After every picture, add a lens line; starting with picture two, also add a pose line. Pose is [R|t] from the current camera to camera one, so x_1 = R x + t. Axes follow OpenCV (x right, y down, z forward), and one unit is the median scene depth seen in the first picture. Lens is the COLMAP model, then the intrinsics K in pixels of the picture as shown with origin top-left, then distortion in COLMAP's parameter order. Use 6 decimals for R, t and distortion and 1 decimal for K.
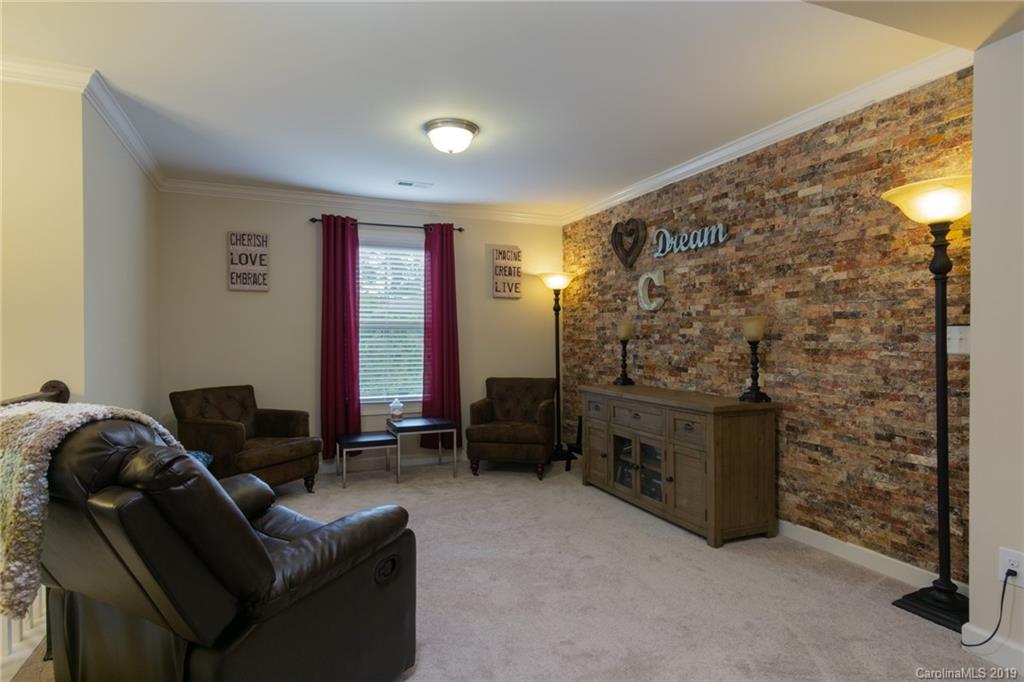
lens RADIAL K [[549.1, 0, 513.8], [0, 549.1, 343.7], [0, 0, 1]] dist [0.013146, 0.001682]
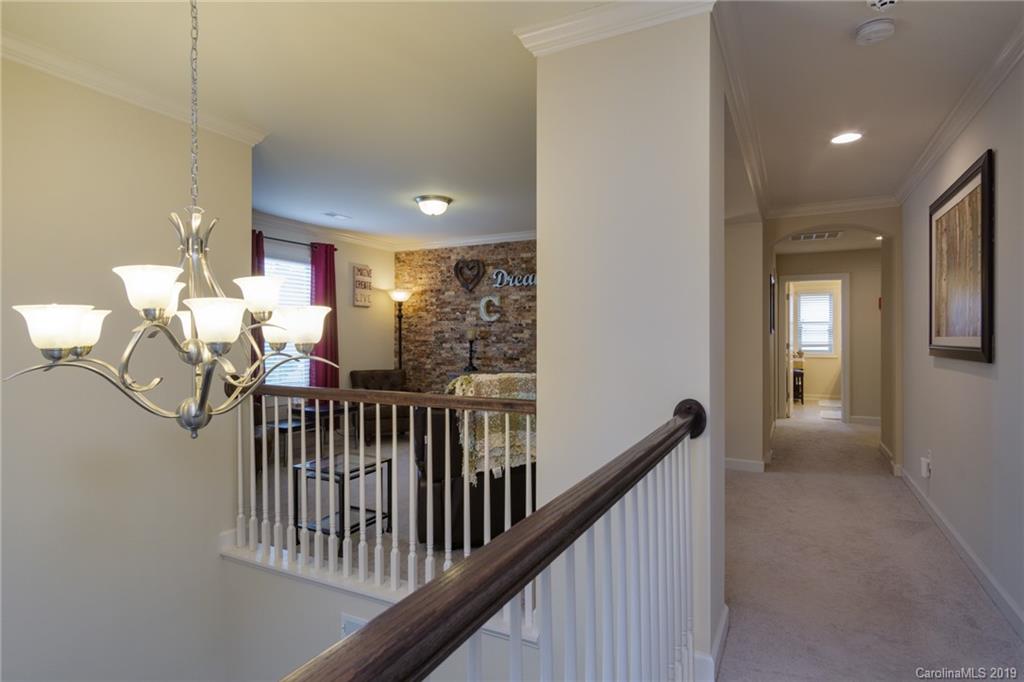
lens RADIAL K [[549.1, 0, 503.5], [0, 549.1, 341.1], [0, 0, 1]] dist [0.013146, 0.001682]
pose [[0.774804, -0.001555, 0.632199, -0.636728], [0.002451, 0.999997, -0.000543, -0.003991], [-0.632197, 0.001970, 0.774806, -0.193467]]
